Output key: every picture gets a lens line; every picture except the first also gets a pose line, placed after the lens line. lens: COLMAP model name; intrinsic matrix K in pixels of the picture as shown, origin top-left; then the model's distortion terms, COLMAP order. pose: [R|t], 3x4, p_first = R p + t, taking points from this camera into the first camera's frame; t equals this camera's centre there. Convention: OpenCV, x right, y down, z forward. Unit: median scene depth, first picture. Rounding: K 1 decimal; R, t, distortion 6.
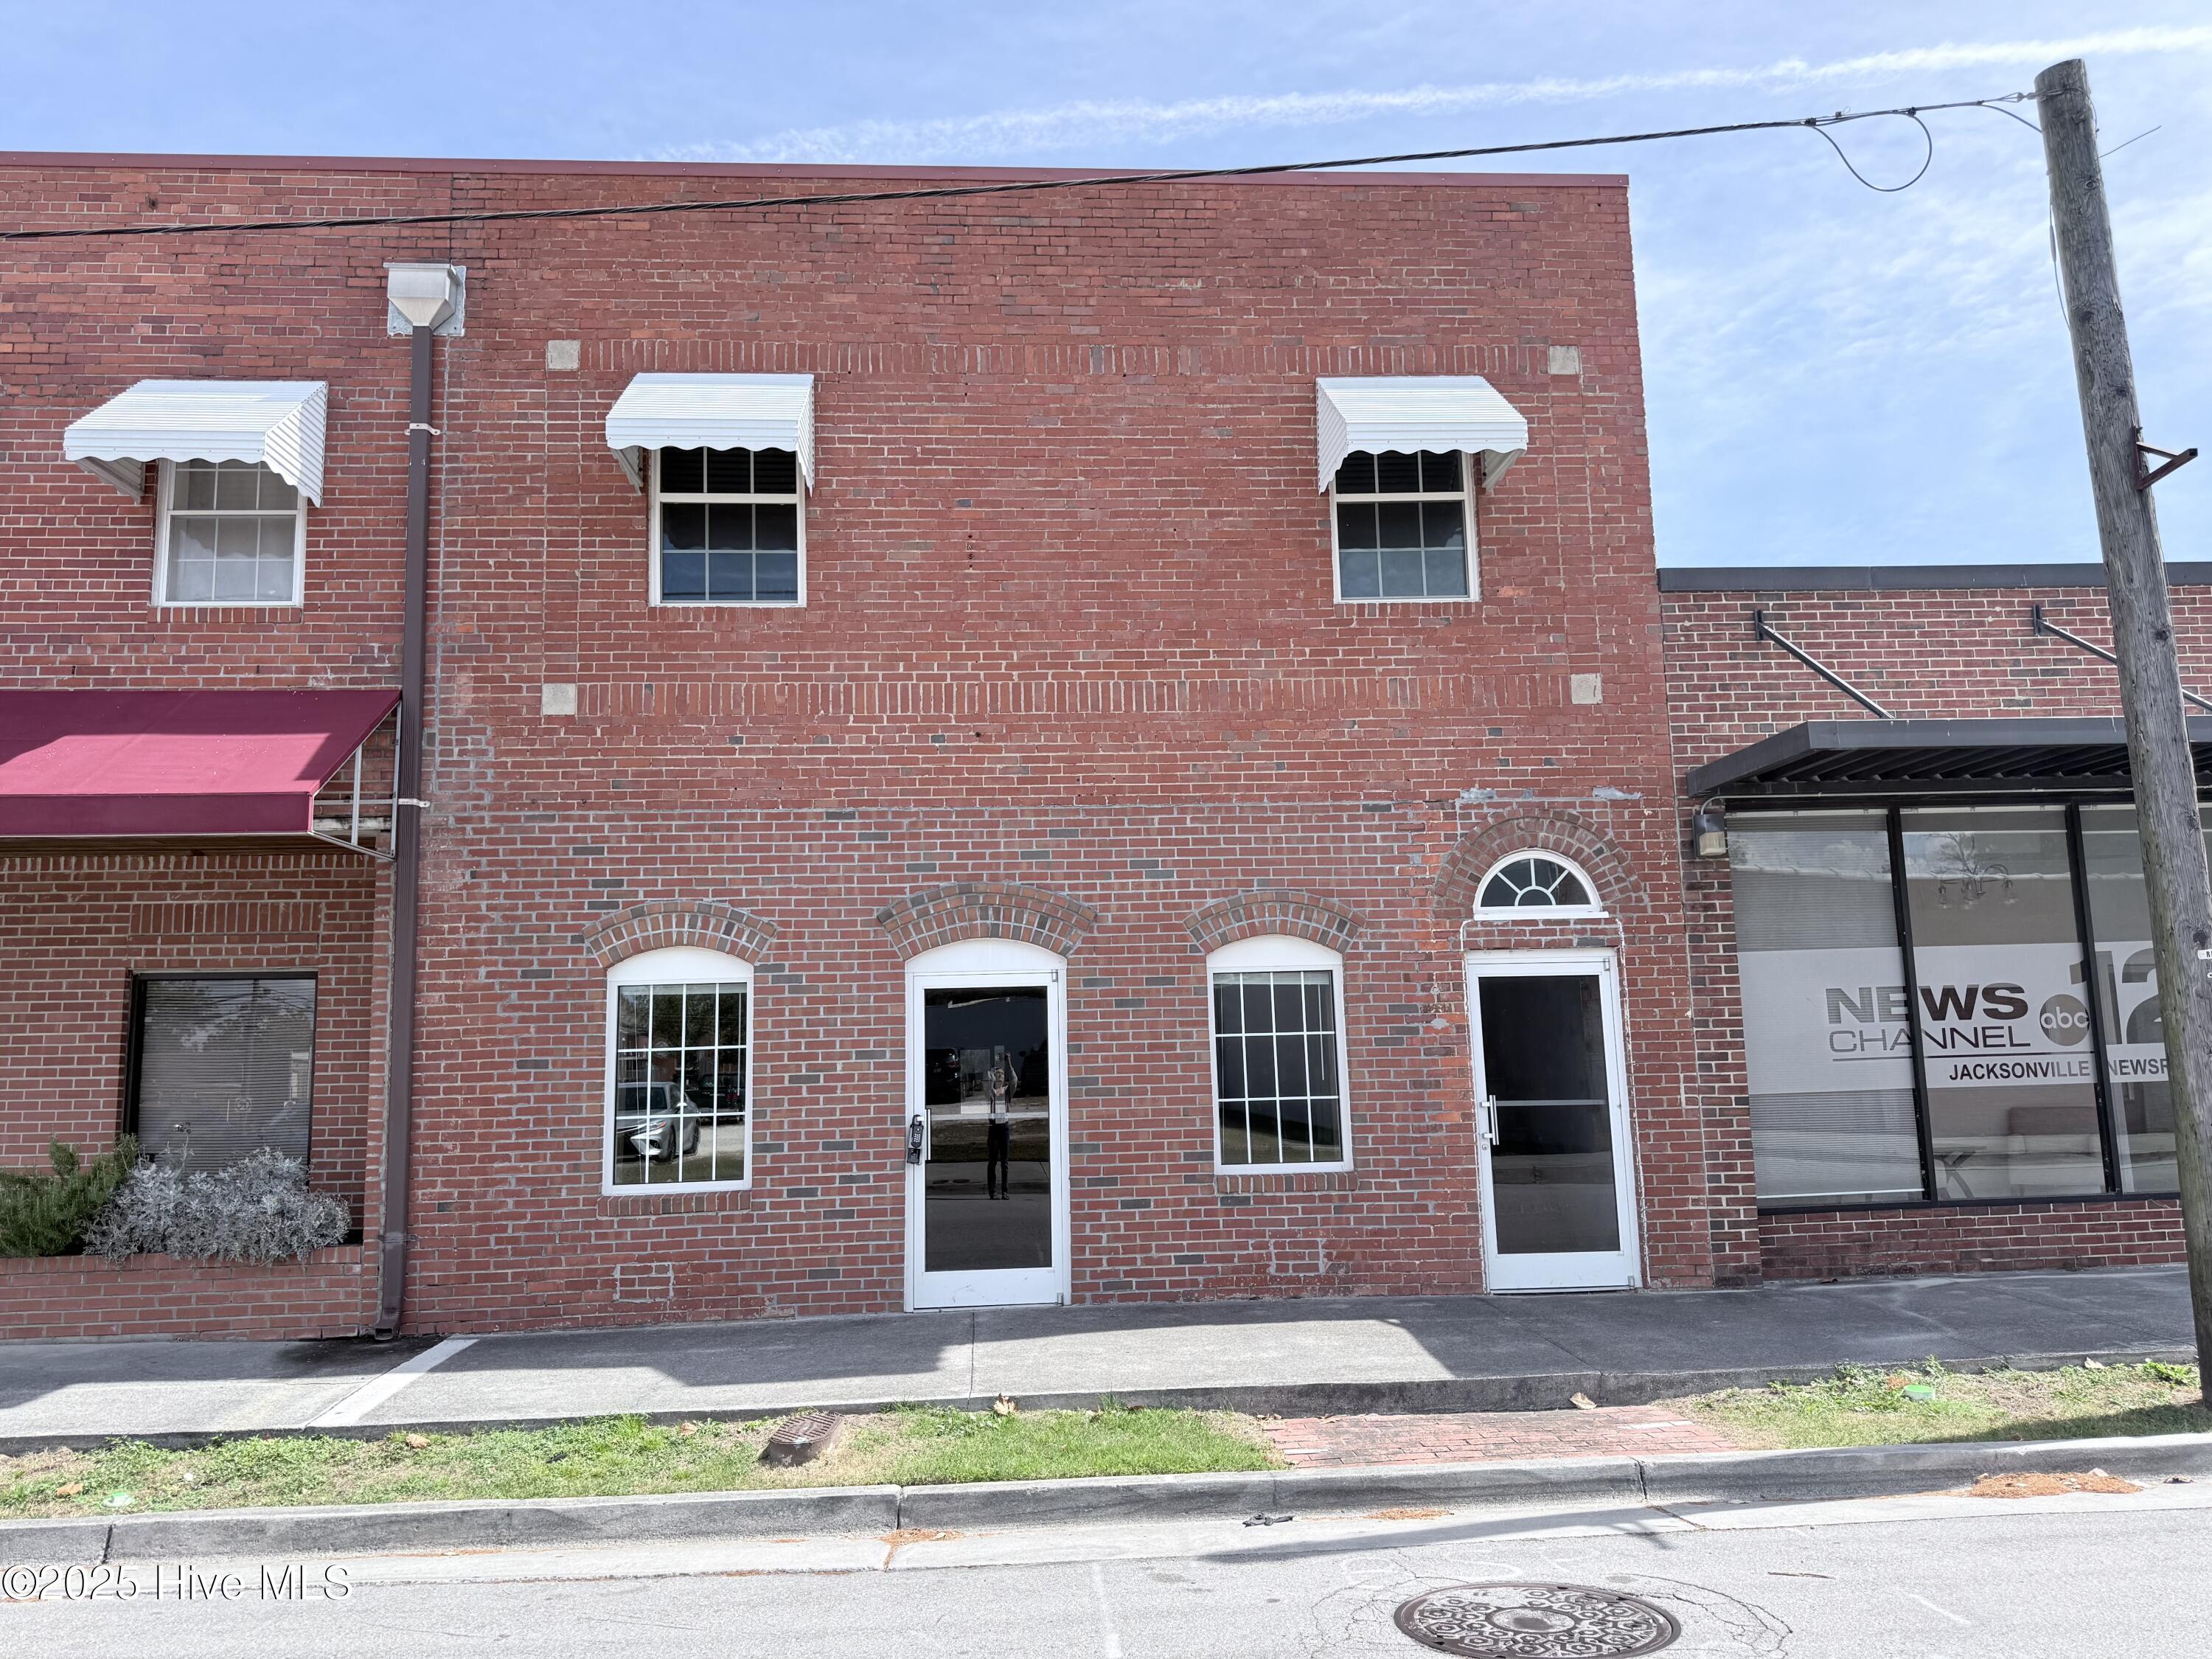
lens RADIAL K [[1554.6, 0, 1100.3], [0, 1554.6, 862.4], [0, 0, 1]] dist [0.047189, -0.063549]
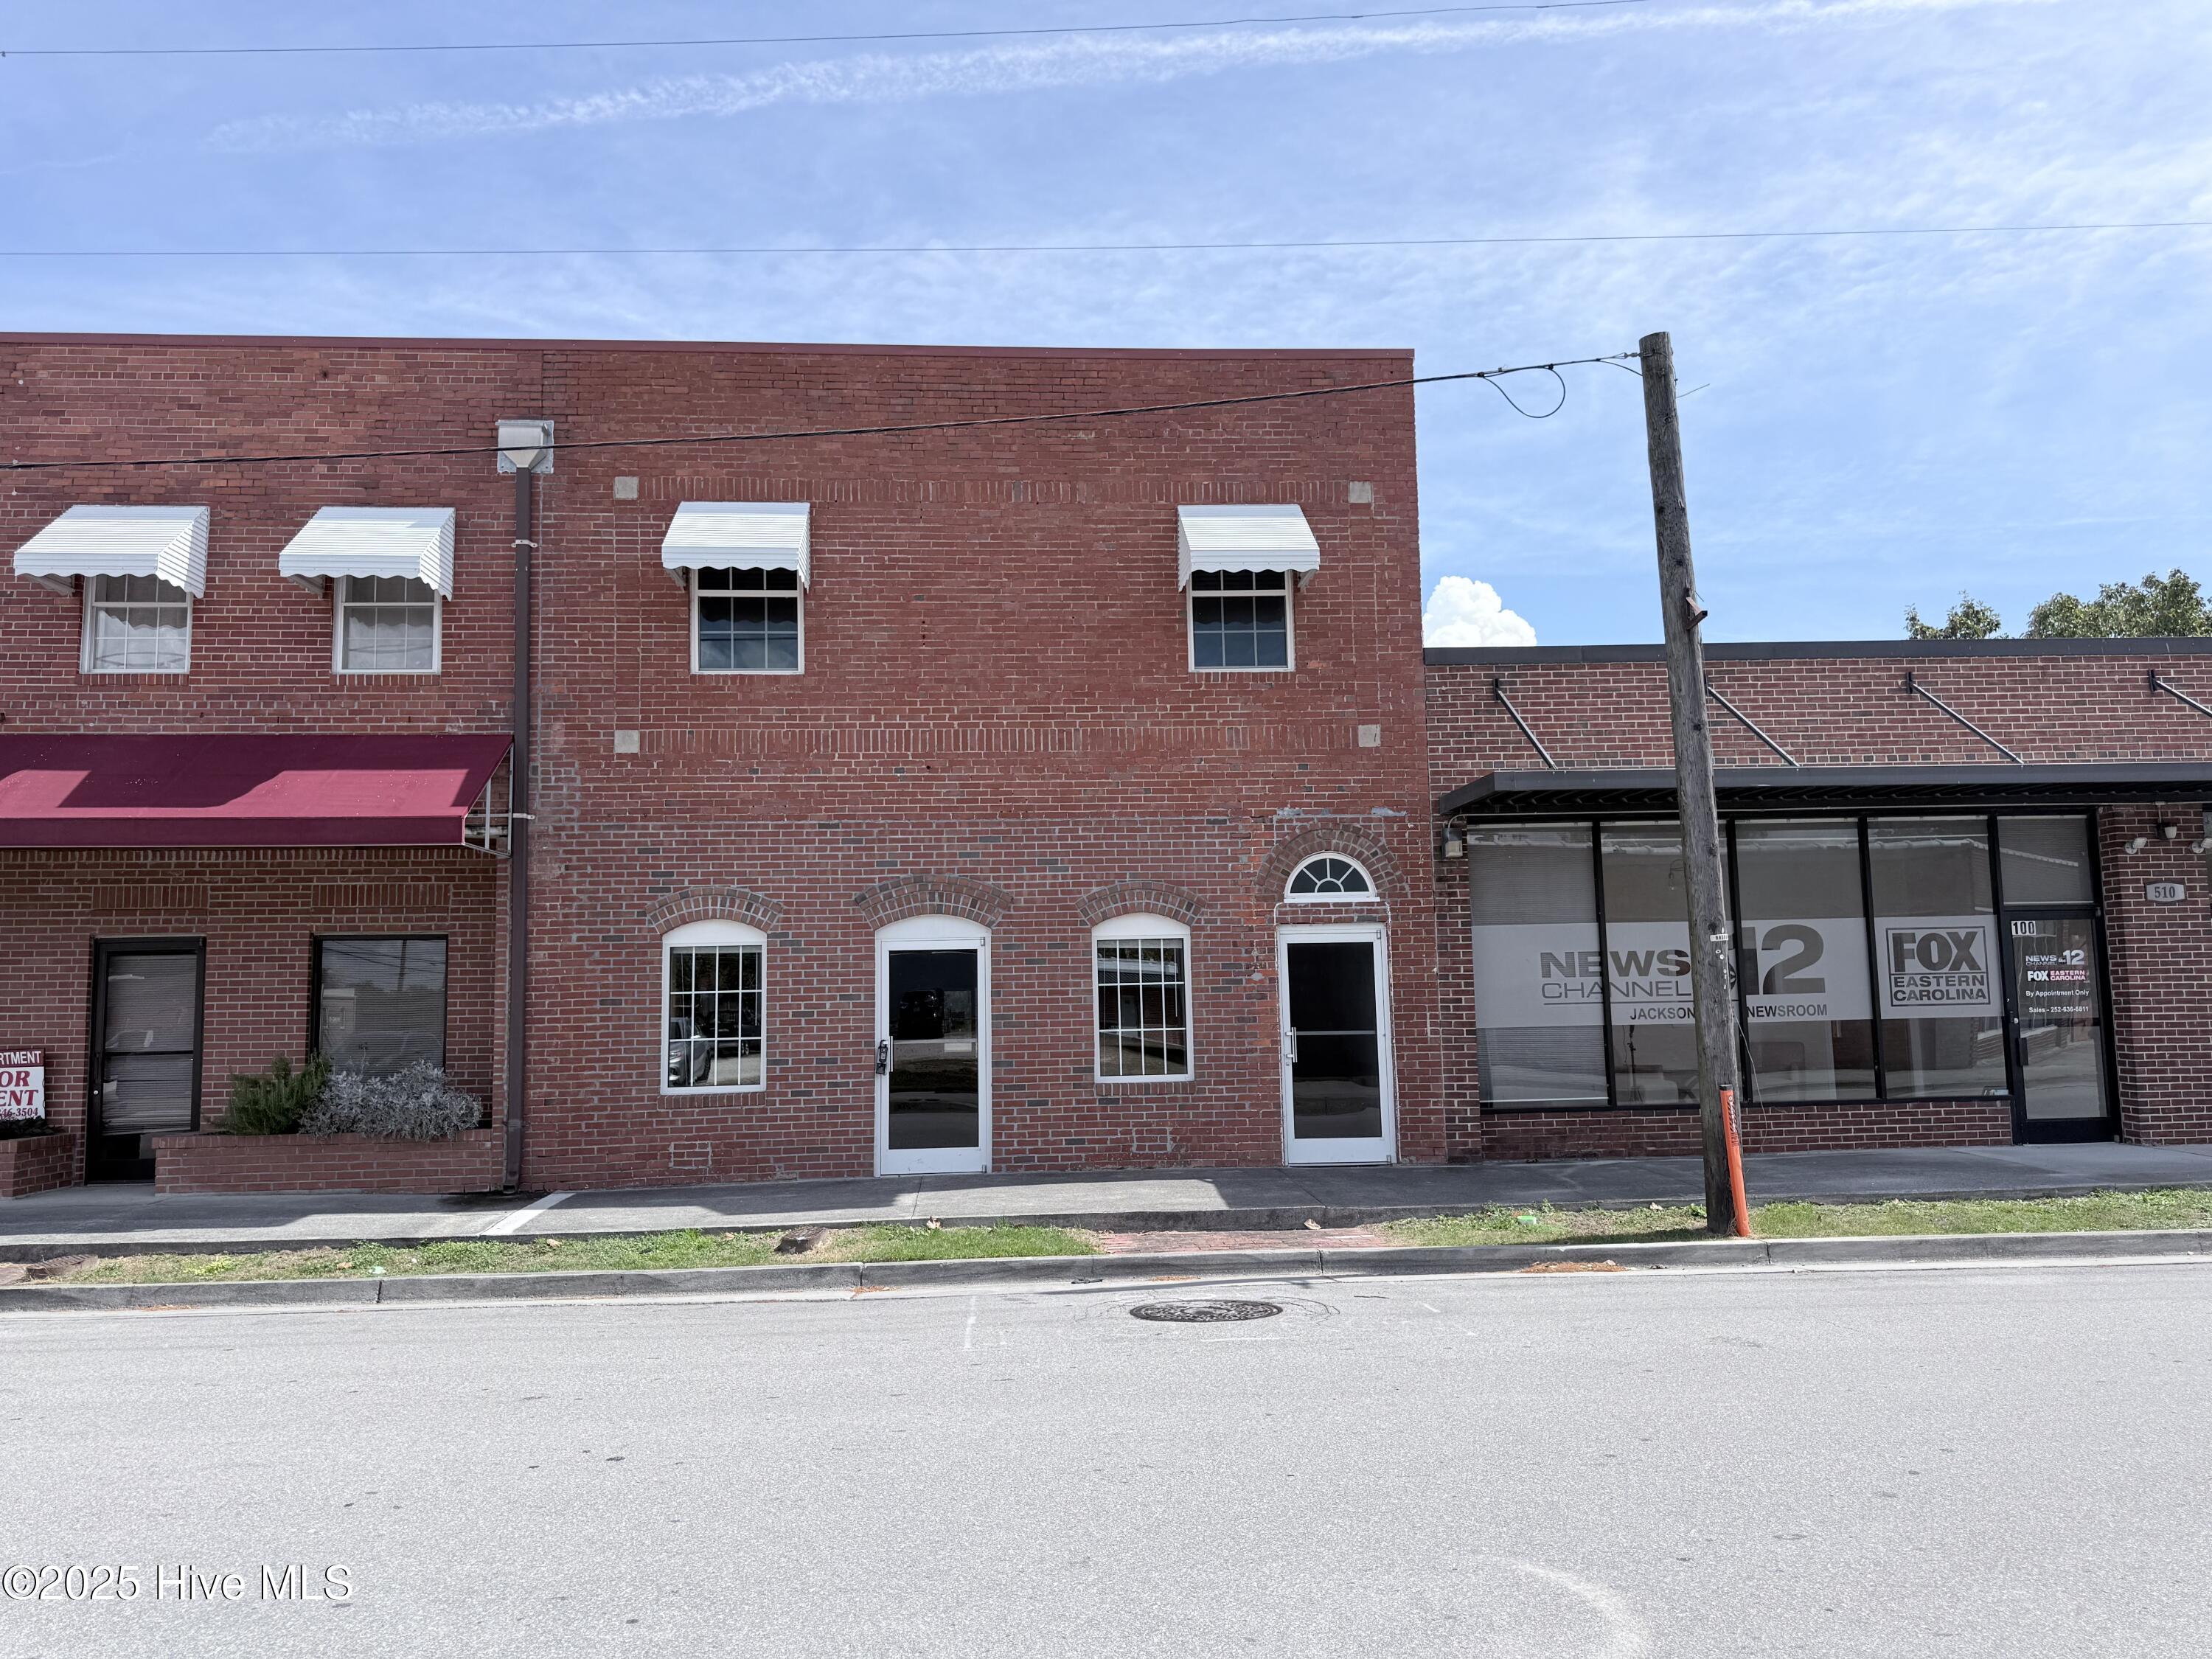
lens RADIAL K [[1554.6, 0, 1109.5], [0, 1554.6, 859.9], [0, 0, 1]] dist [0.047189, -0.063549]
pose [[0.999942, 0.006476, 0.008651, 0.072095], [-0.006789, 0.999304, 0.036681, -0.052198], [-0.008408, -0.036737, 0.999290, -0.393316]]
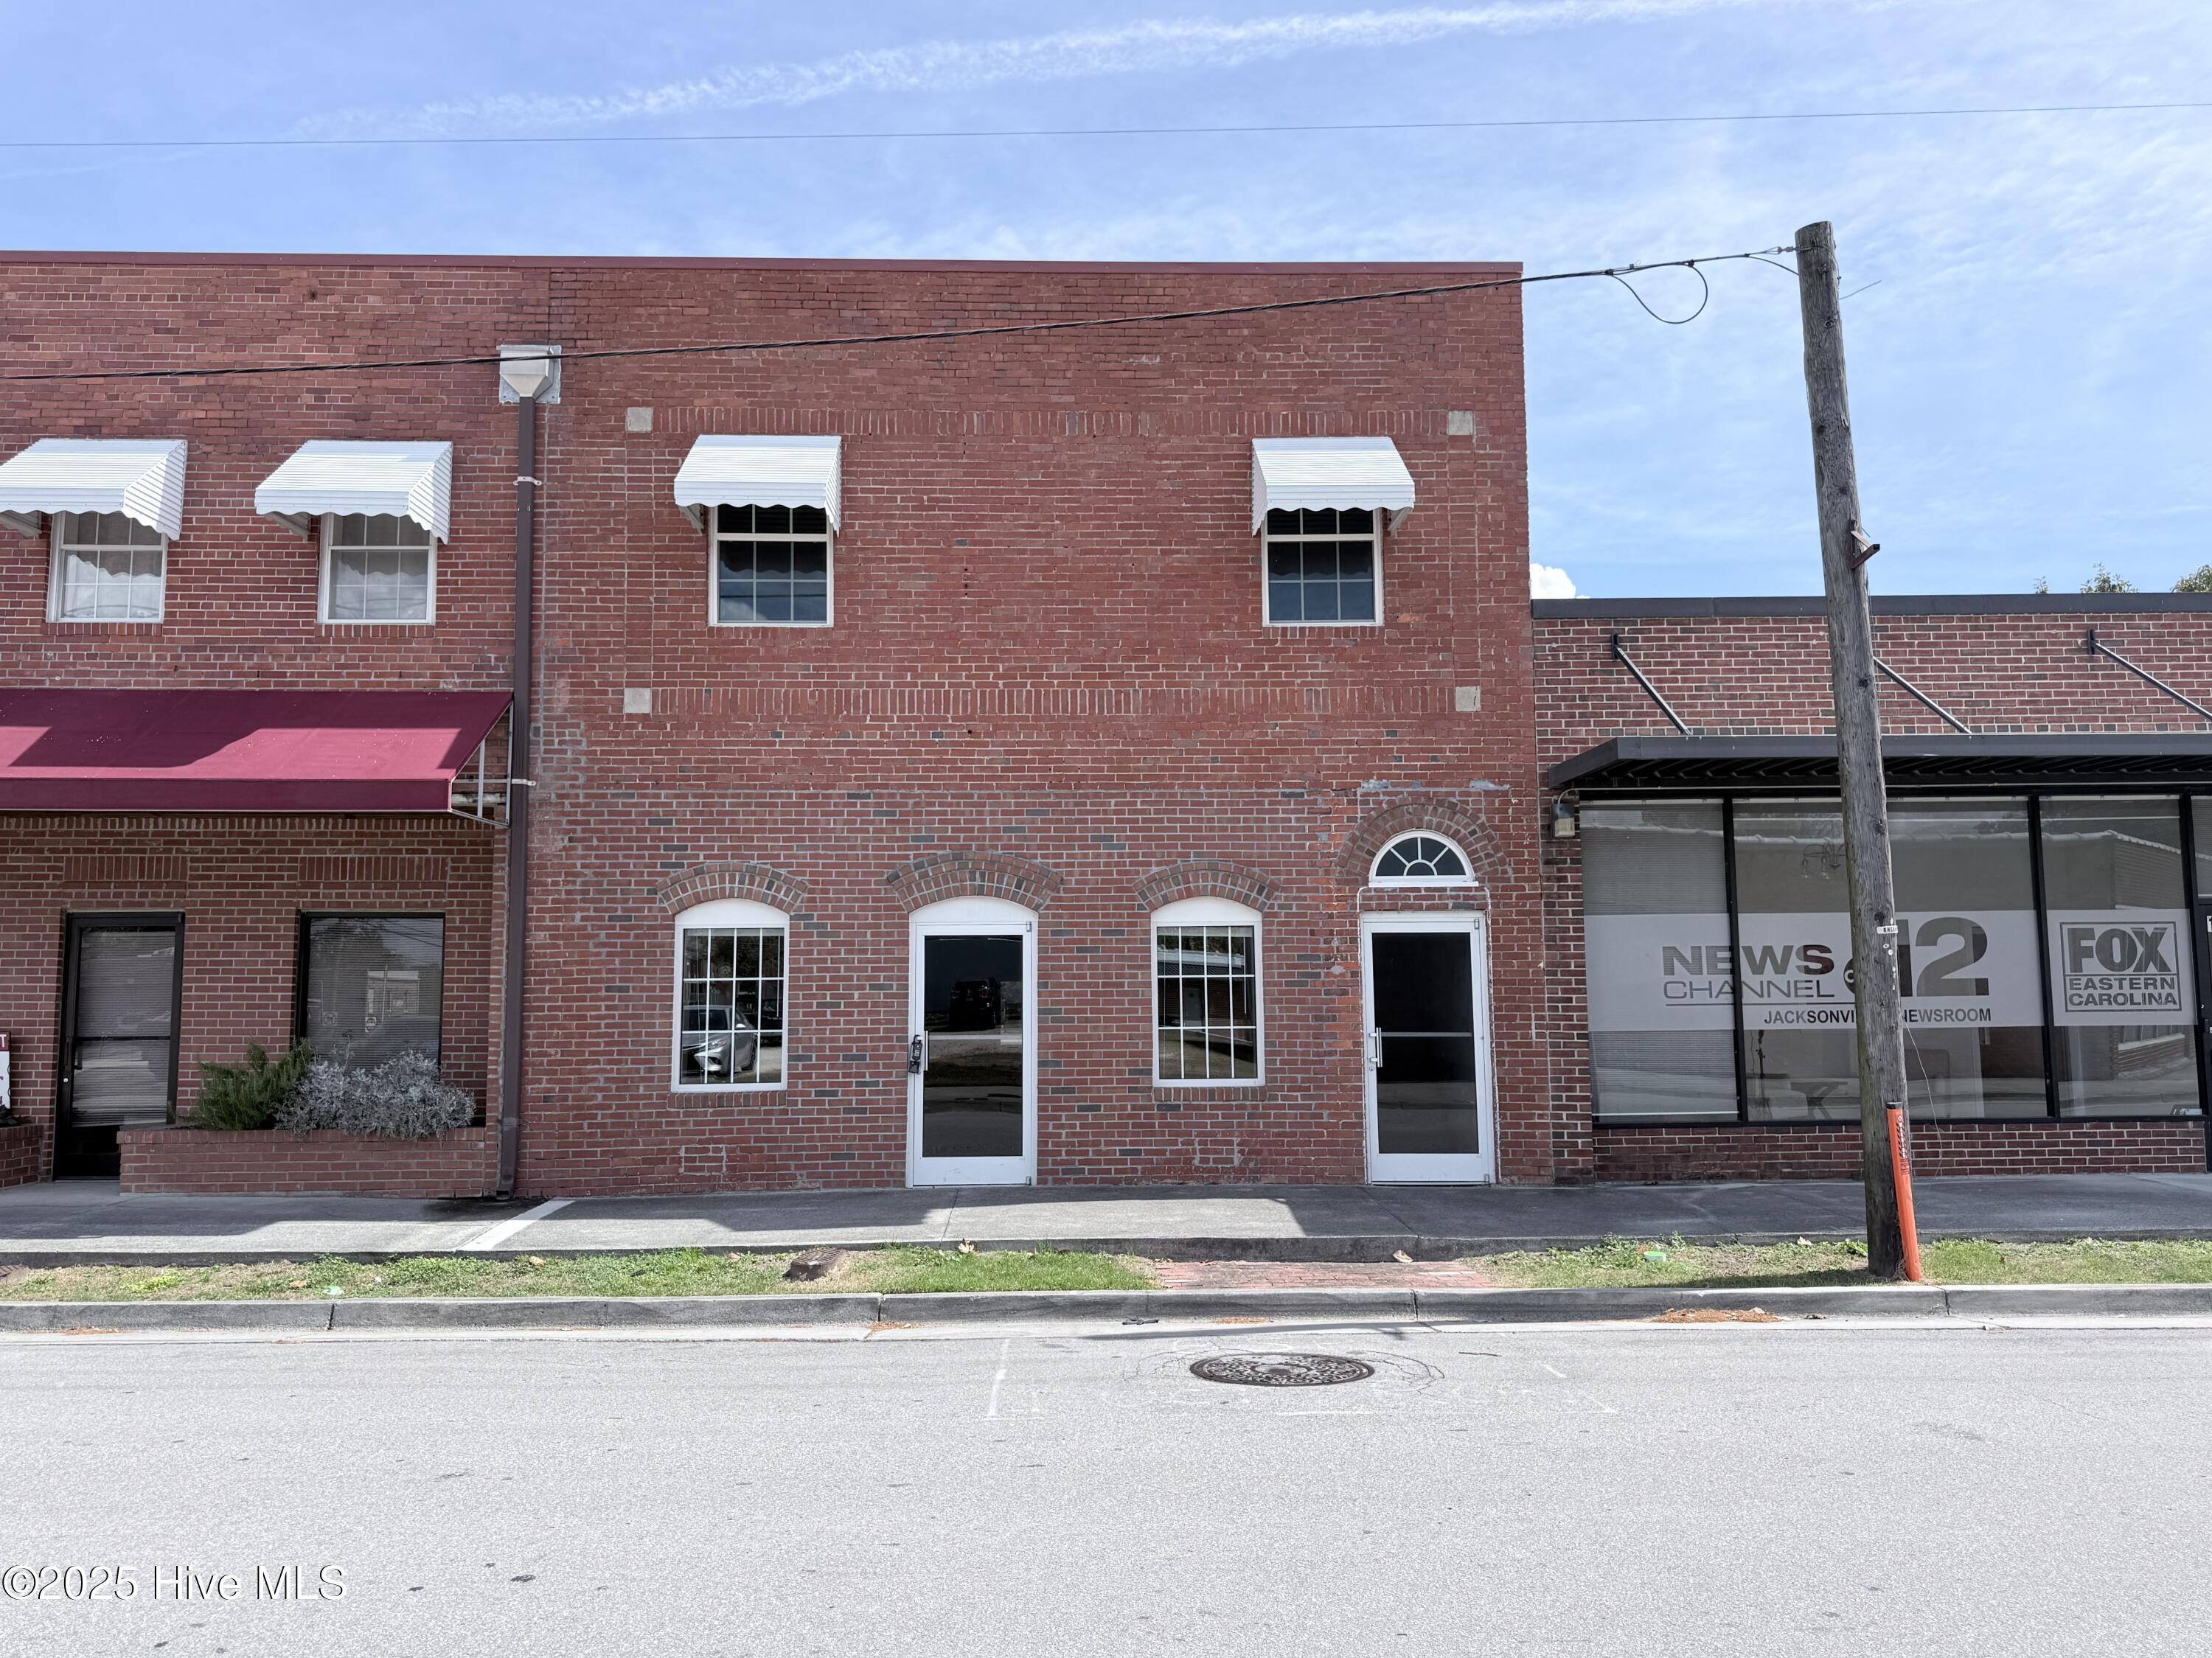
lens RADIAL K [[1554.4, 0, 1101.2], [0, 1554.4, 865.6], [0, 0, 1]] dist [0.047189, -0.063549]
pose [[0.999196, 0.015257, -0.037076, 0.074441], [-0.013561, 0.998868, 0.045584, -0.033732], [0.037729, -0.045044, 0.998272, -0.242048]]
